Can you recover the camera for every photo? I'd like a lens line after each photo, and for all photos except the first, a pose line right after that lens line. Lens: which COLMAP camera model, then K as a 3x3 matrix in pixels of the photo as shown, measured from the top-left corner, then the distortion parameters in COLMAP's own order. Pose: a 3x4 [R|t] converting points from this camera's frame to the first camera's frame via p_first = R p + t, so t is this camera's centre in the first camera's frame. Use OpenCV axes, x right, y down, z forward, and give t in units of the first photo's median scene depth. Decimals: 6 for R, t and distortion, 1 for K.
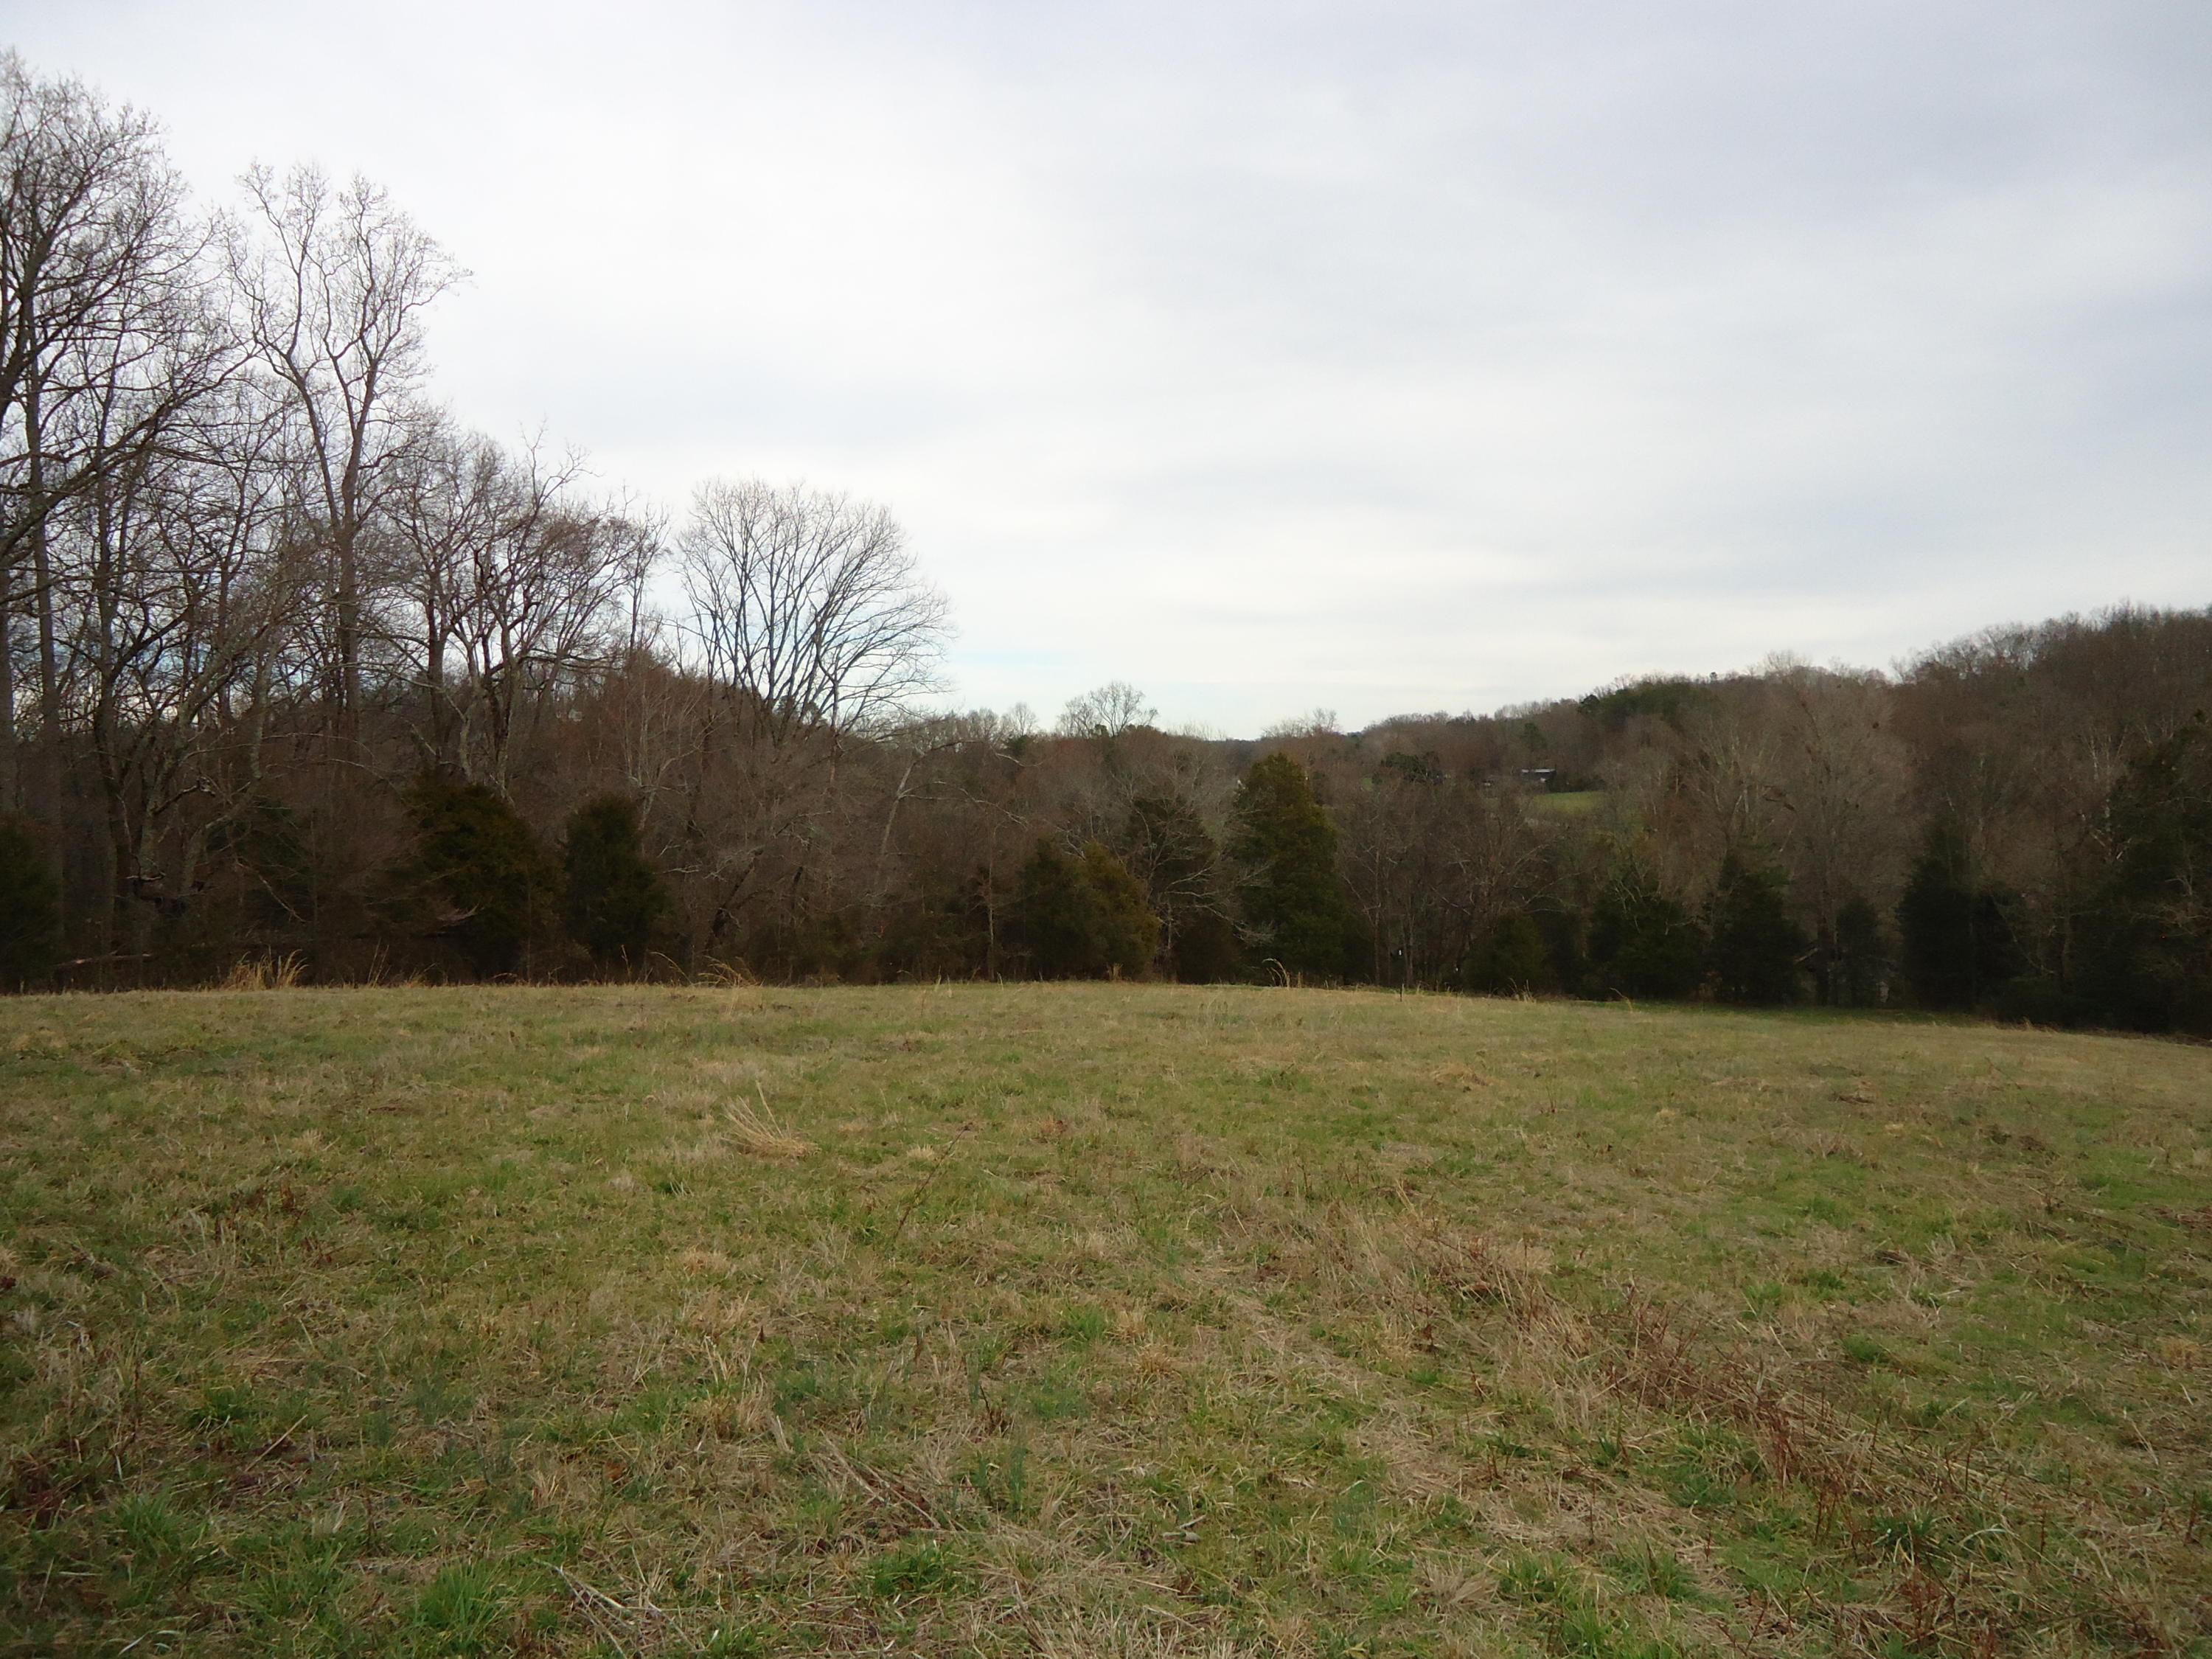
lens RADIAL K [[1633.5, 0, 1106.0], [0, 1633.5, 829.5], [0, 0, 1]] dist [-0.005614, 0.002354]
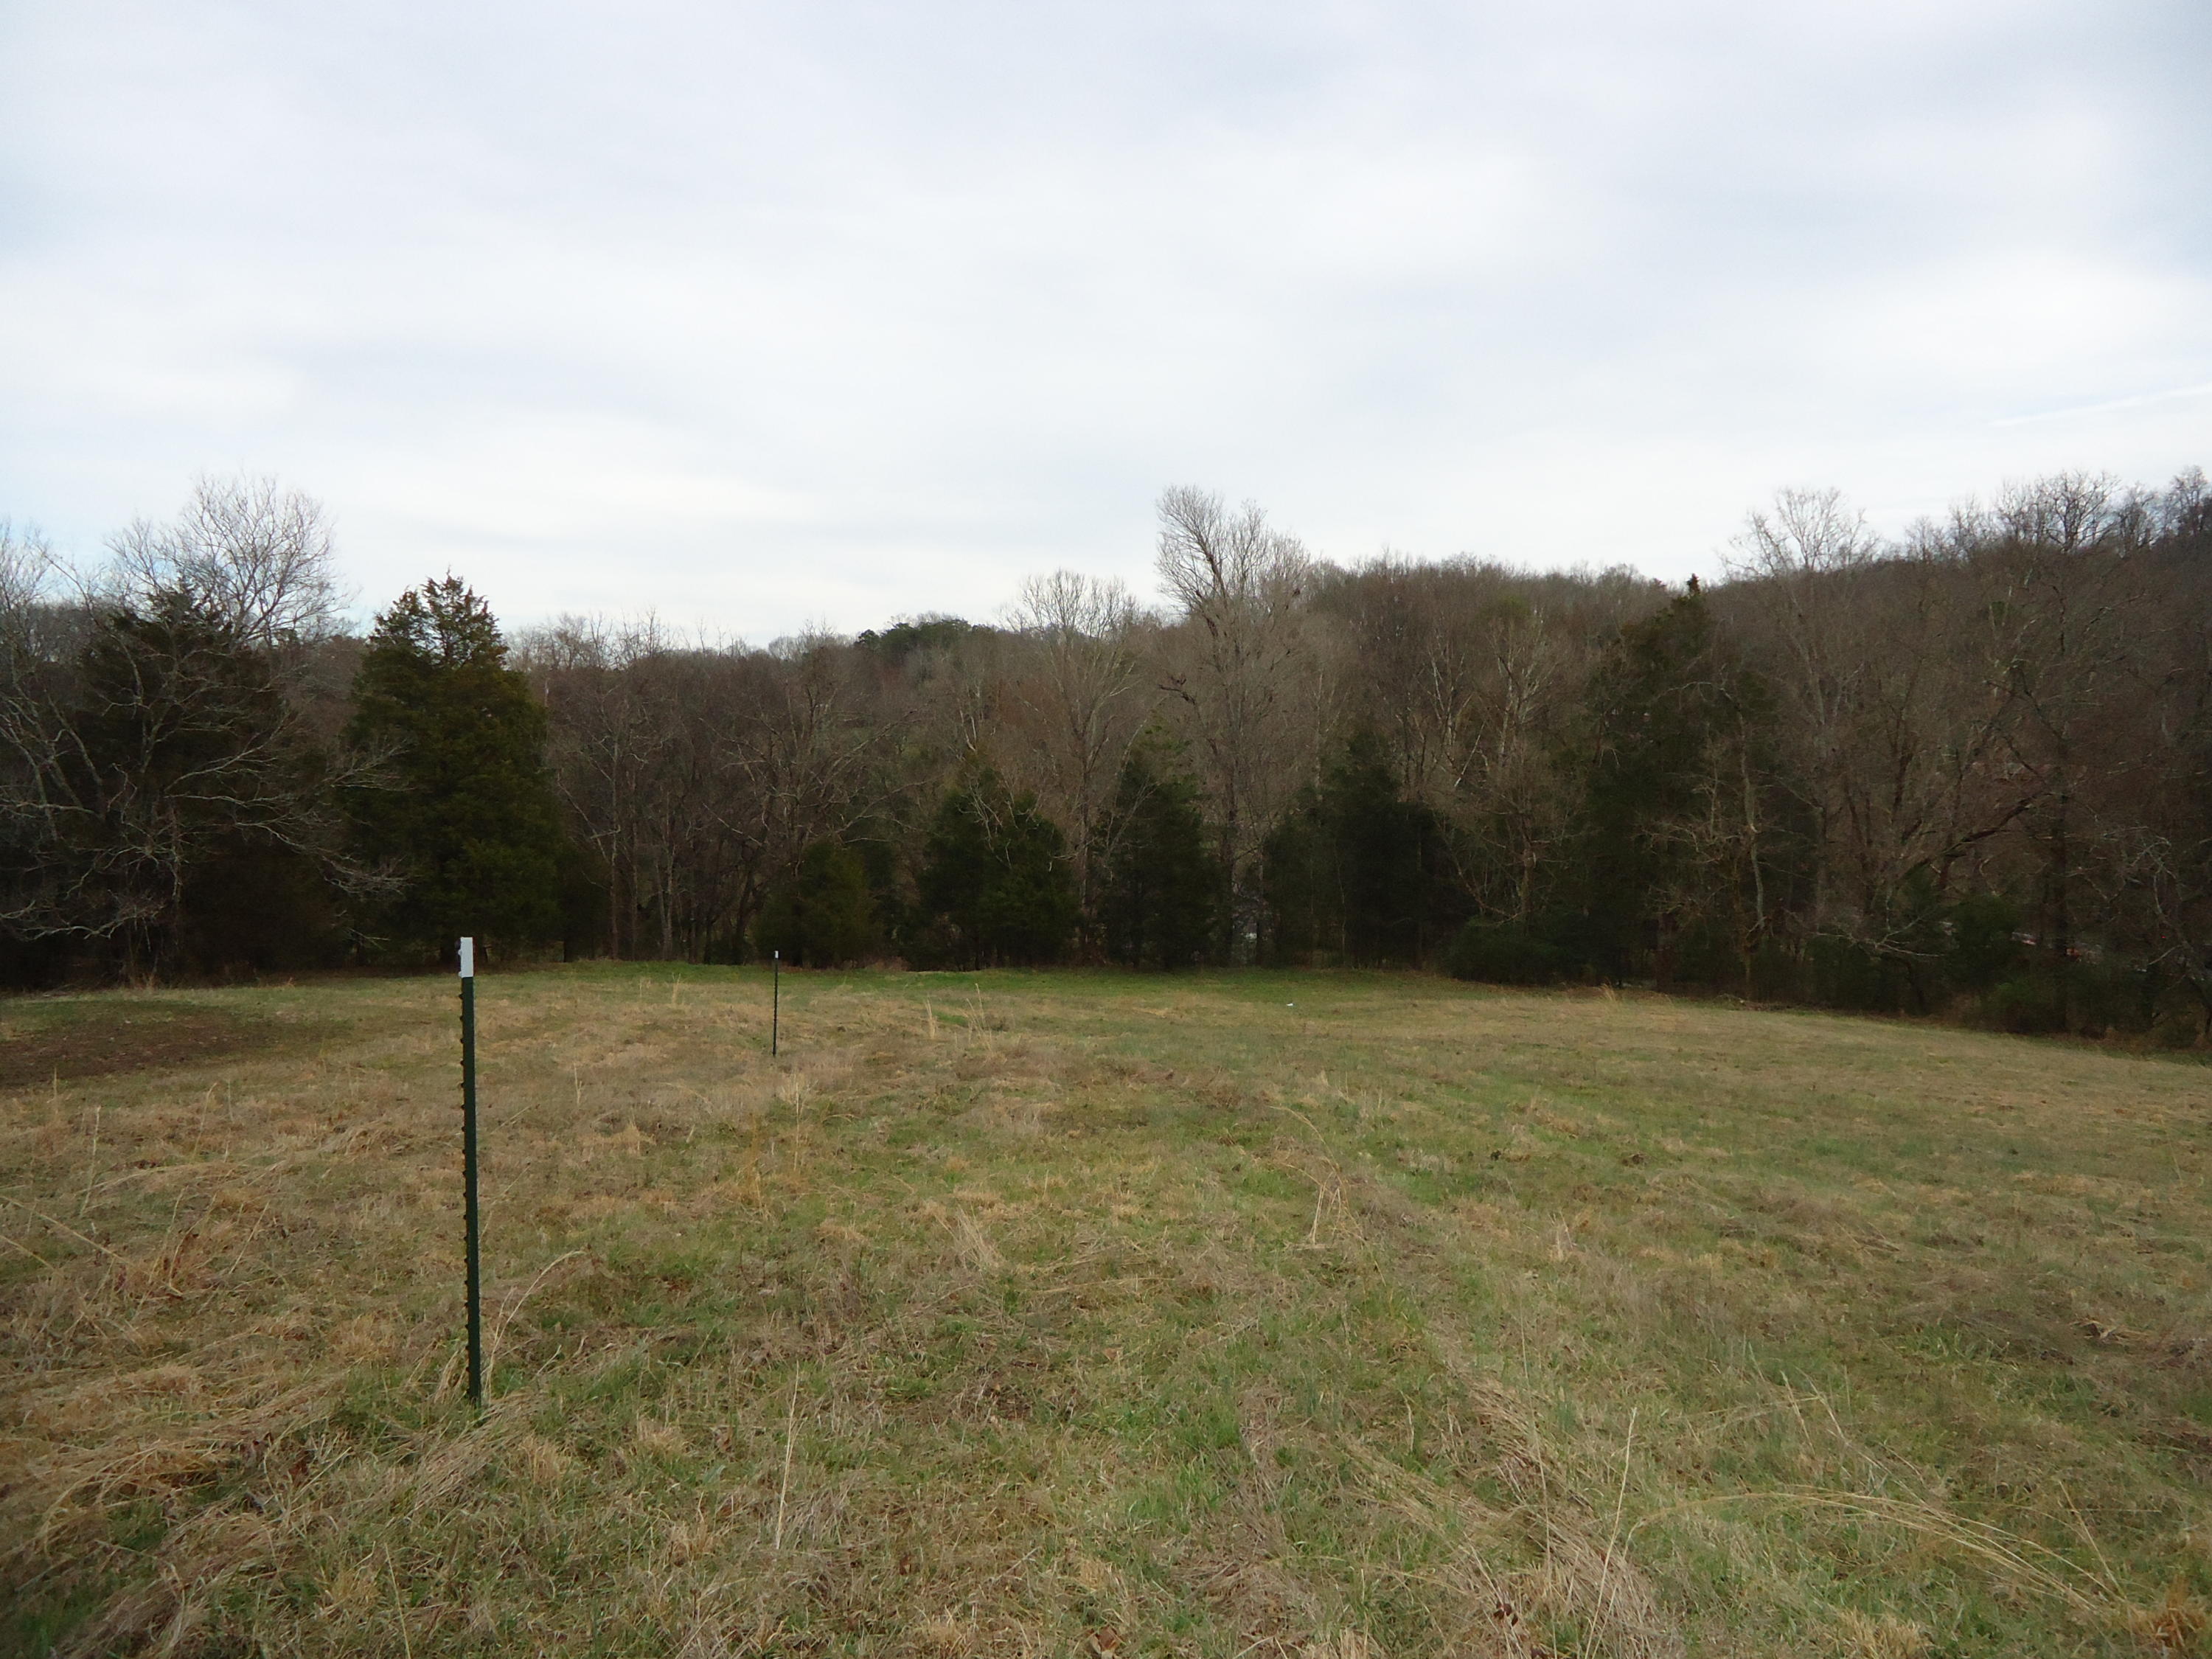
lens RADIAL K [[1633.5, 0, 1106.0], [0, 1633.5, 829.5], [0, 0, 1]] dist [-0.005614, 0.002354]
pose [[0.904392, -0.001261, 0.426701, 0.069559], [-0.012504, 0.999488, 0.029456, 0.025381], [-0.426520, -0.031975, 0.903913, 0.357704]]
